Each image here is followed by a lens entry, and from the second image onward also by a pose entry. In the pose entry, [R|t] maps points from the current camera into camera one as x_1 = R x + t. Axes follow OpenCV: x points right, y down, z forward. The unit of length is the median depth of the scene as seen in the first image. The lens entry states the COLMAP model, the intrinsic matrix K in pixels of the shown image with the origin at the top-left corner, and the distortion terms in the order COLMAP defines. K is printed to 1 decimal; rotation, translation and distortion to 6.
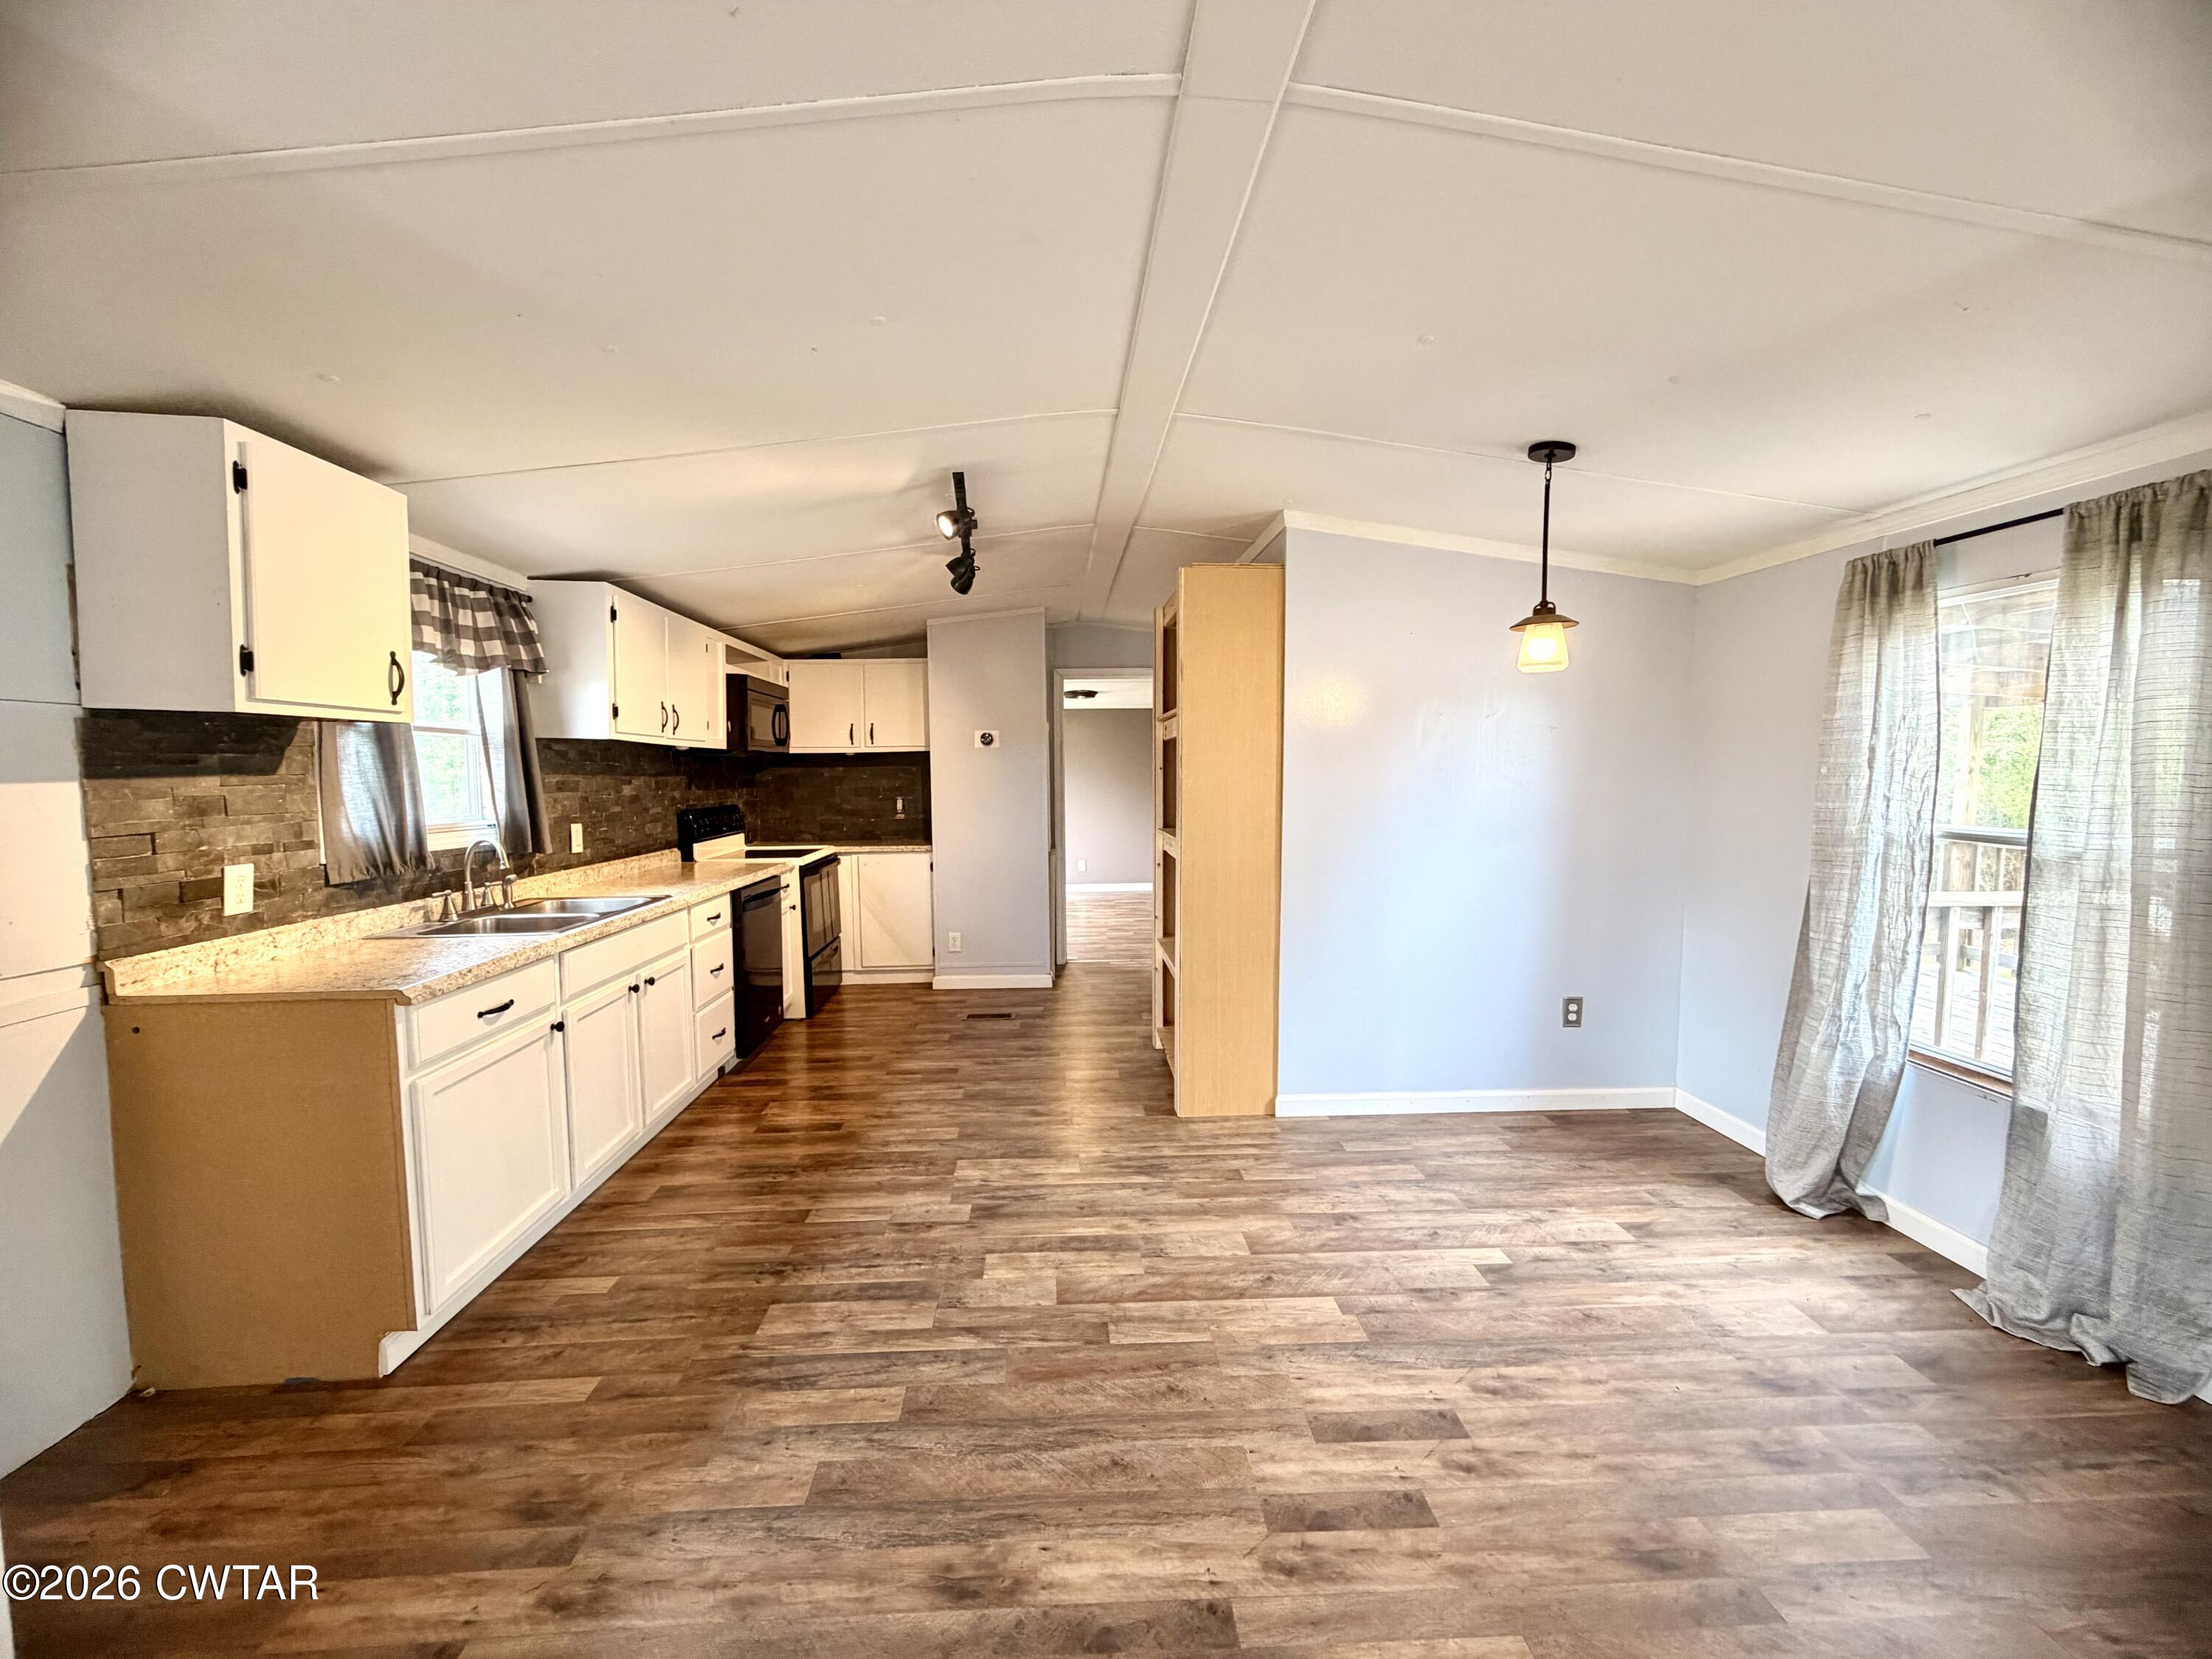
lens RADIAL K [[885.0, 0, 1106.0], [0, 885.0, 829.5], [0, 0, 1]] dist [-0.000610, -0.000187]
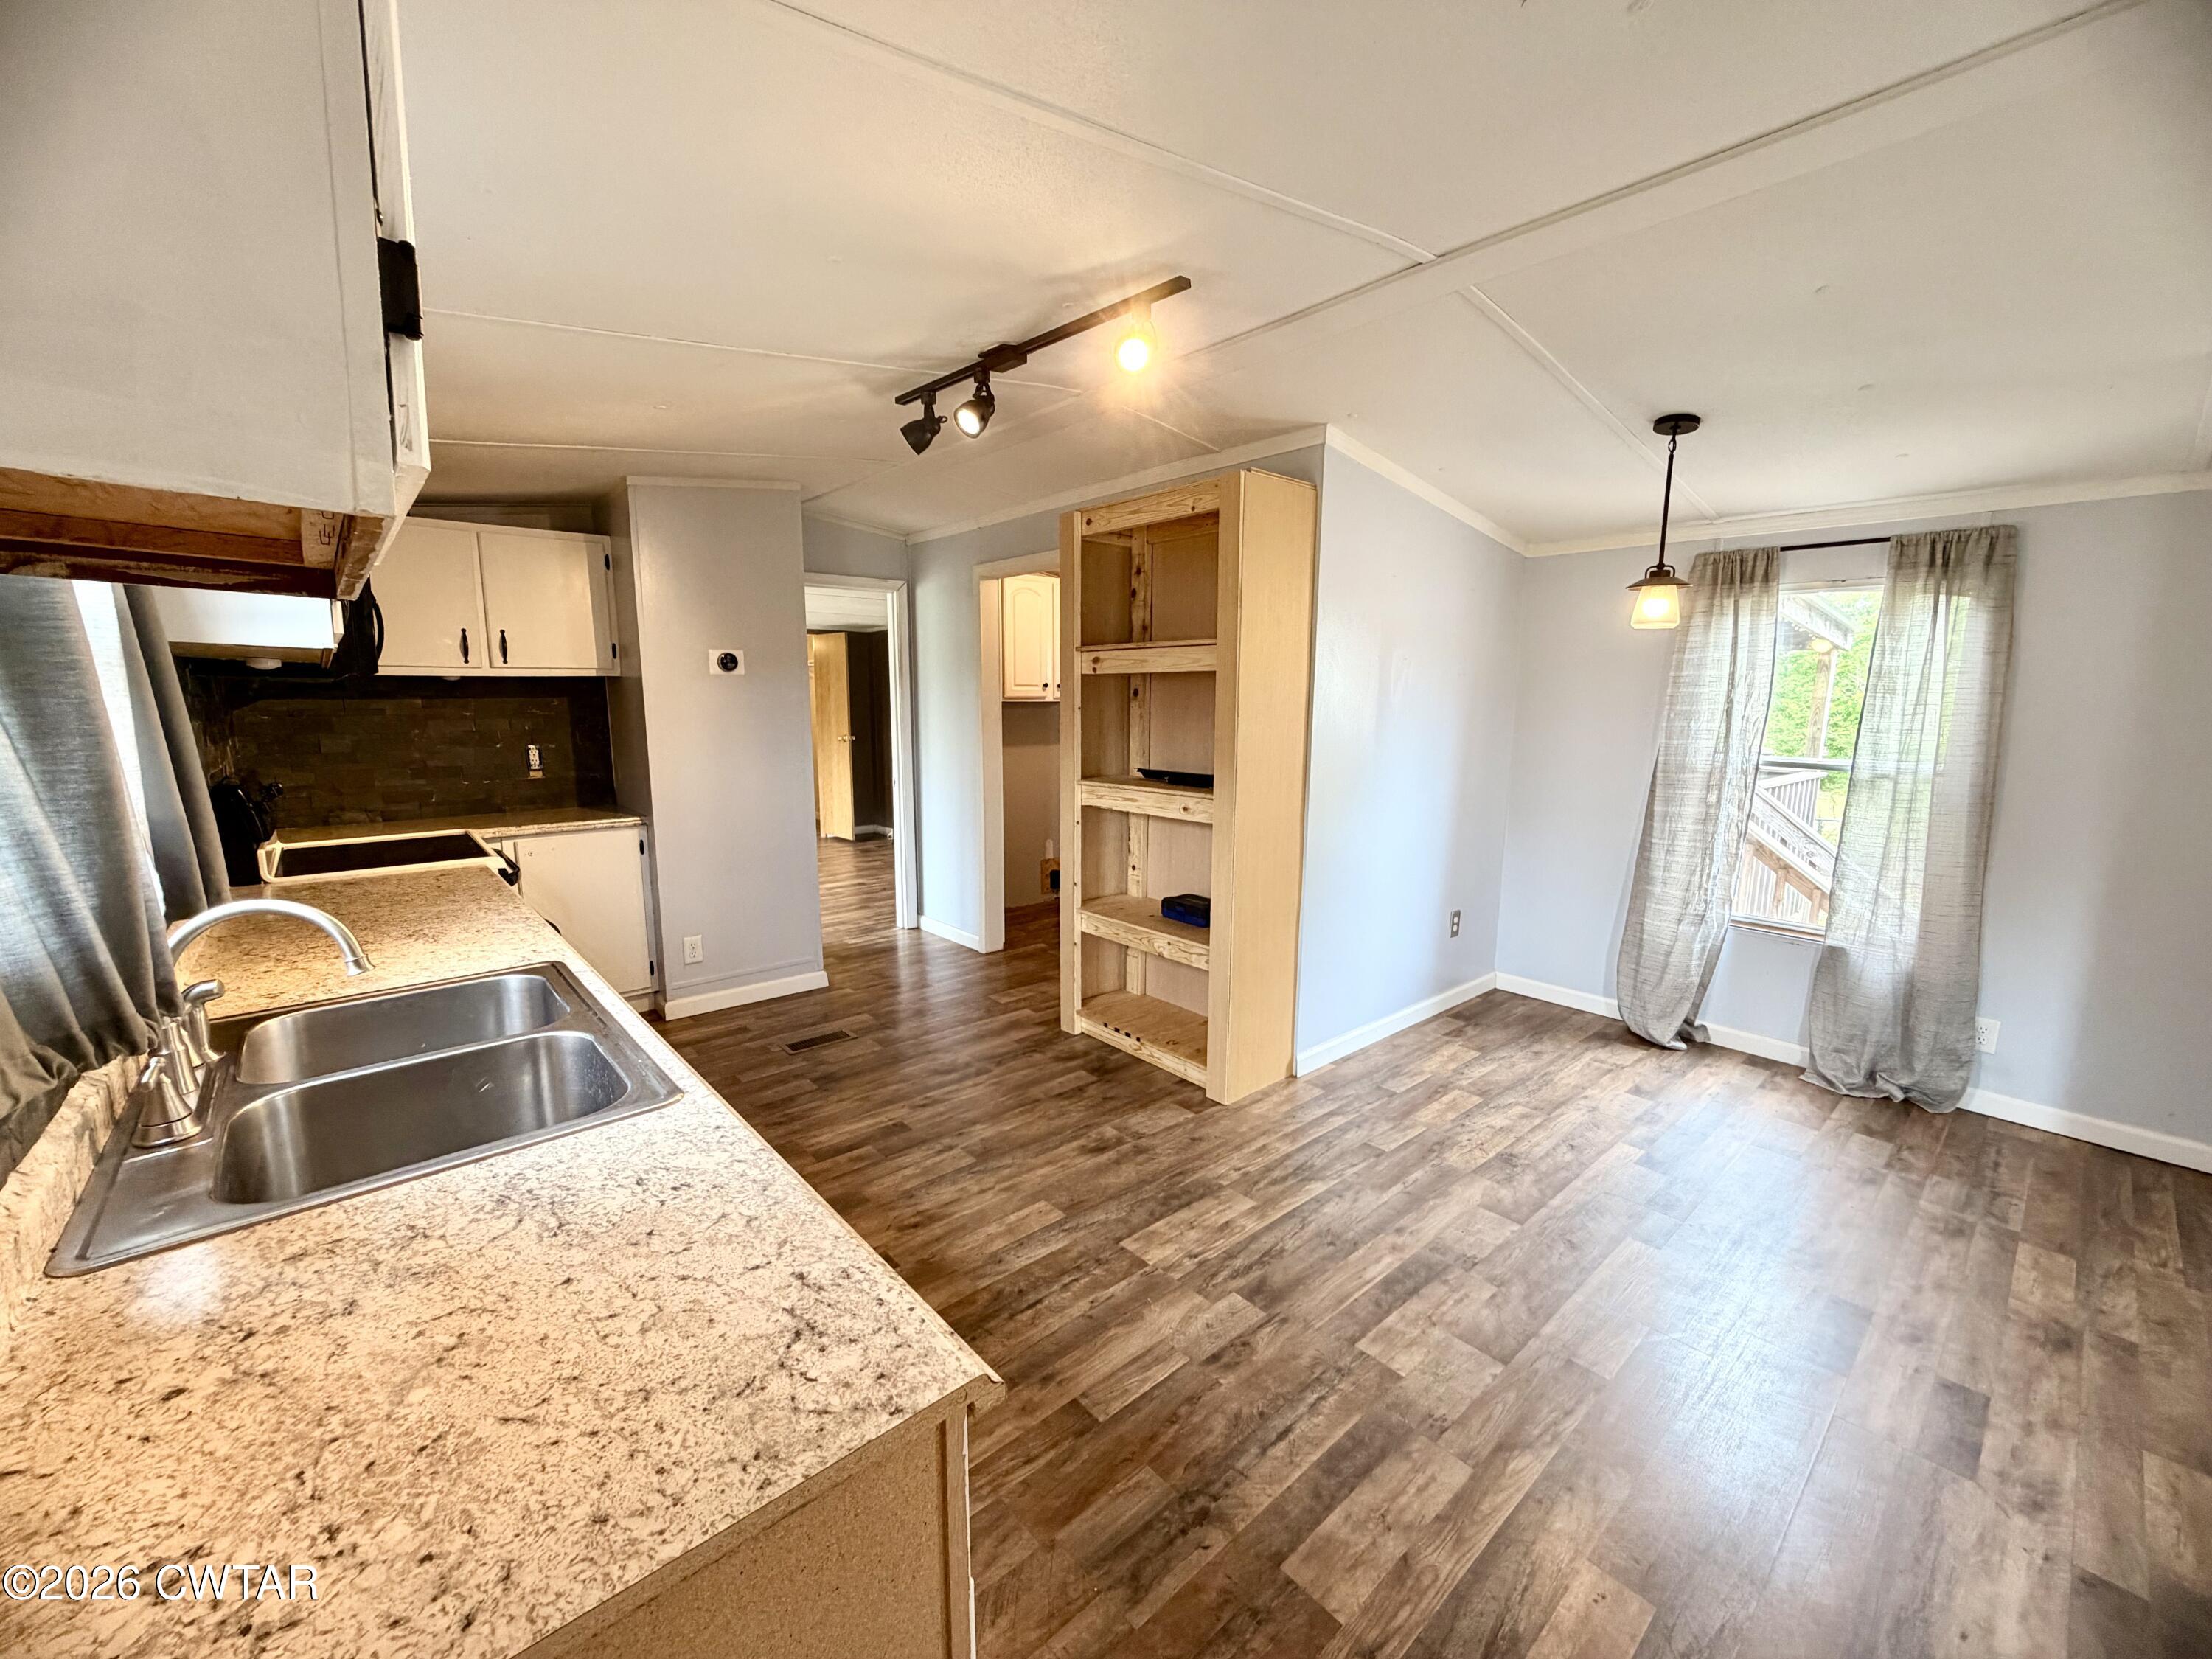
lens RADIAL K [[880.7, 0, 1101.4], [0, 880.7, 831.9], [0, 0, 1]] dist [0.000324, 0.000094]
pose [[0.787431, -0.084289, 0.610613, -0.678890], [0.032113, 0.994871, 0.095920, -0.049162], [-0.615566, -0.055922, 0.786098, 0.499516]]
